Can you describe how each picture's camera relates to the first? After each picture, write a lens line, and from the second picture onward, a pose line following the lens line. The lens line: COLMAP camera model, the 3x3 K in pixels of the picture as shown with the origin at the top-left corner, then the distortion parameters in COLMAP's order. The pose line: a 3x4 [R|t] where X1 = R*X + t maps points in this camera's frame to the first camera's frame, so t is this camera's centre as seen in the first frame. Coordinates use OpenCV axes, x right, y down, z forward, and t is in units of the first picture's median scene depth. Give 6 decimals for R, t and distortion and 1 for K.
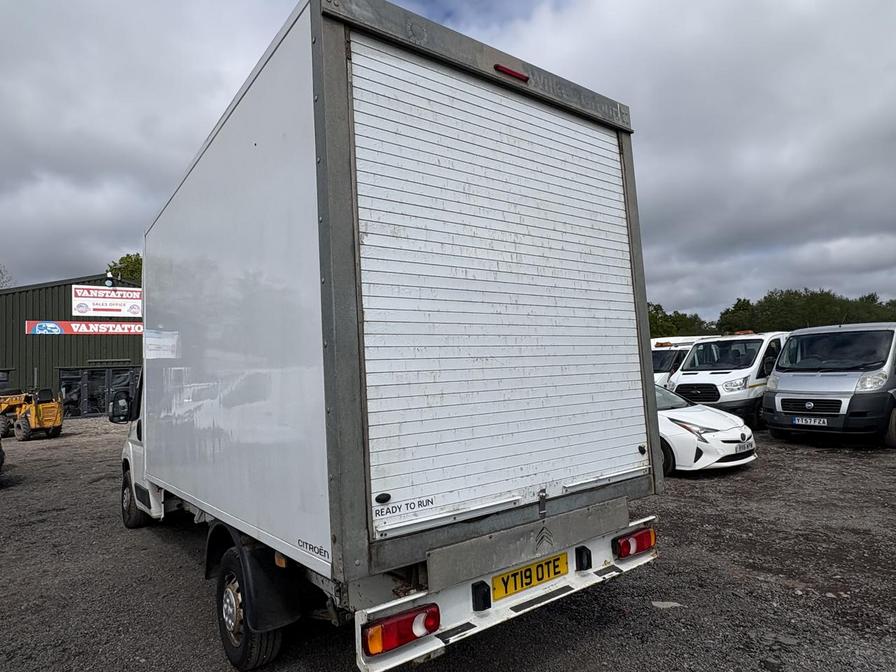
lens RADIAL K [[555.7, 0, 448.7], [0, 555.7, 335.1], [0, 0, 1]] dist [-0.001200, 0.002972]
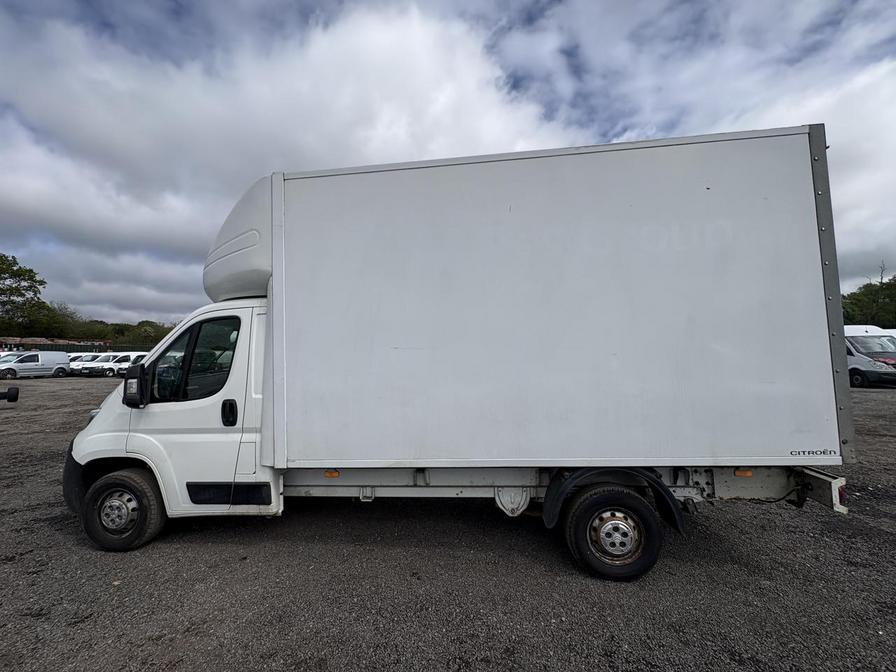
lens RADIAL K [[358.2, 0, 449.0], [0, 358.2, 335.9], [0, 0, 1]] dist [0.001168, 0.000536]
pose [[0.684933, 0.074153, 0.724823, -1.363088], [-0.072262, 0.996816, -0.033694, 0.095821], [-0.725014, -0.029300, 0.688111, 0.759850]]
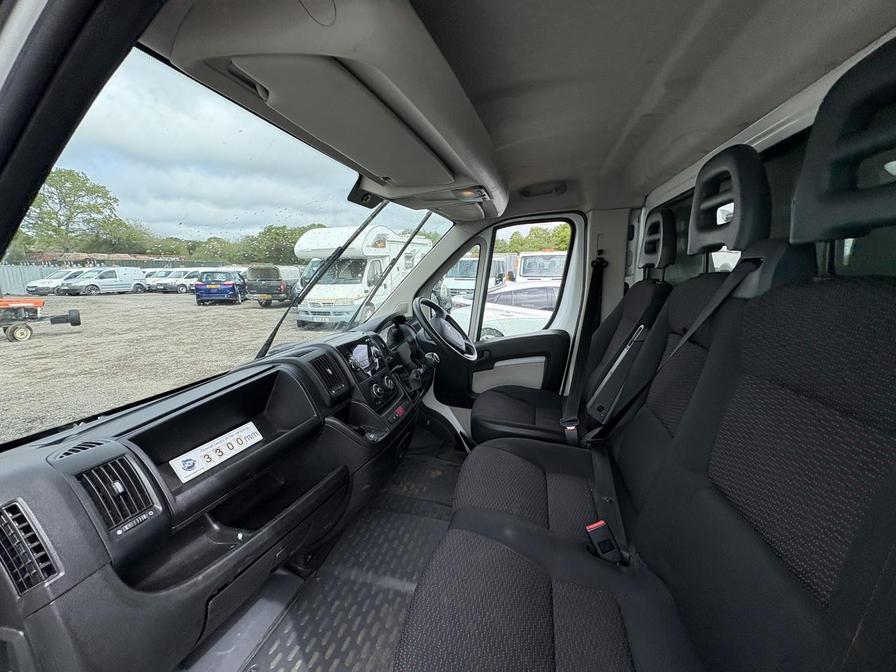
lens RADIAL K [[362.8, 0, 447.1], [0, 362.8, 331.9], [0, 0, 1]] dist [-0.000431, -0.000381]
pose [[0.782283, -0.070931, 0.618872, -1.123924], [-0.067449, 0.978010, 0.197351, 0.145068], [-0.619261, -0.196126, 0.760296, 1.869063]]
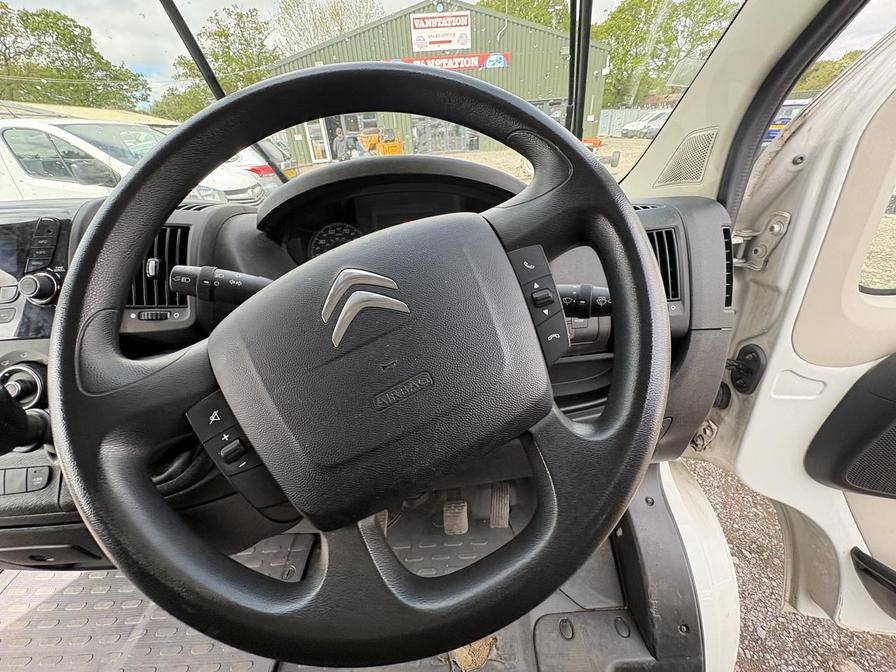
lens RADIAL K [[357.9, 0, 448.7], [0, 357.9, 337.3], [0, 0, 1]] dist [-0.000233, 0.000687]
pose [[0.811839, 0.295788, -0.503415, -0.722772], [0.054802, 0.819780, 0.570050, 0.208773], [0.581303, -0.490377, 0.649320, 2.254205]]
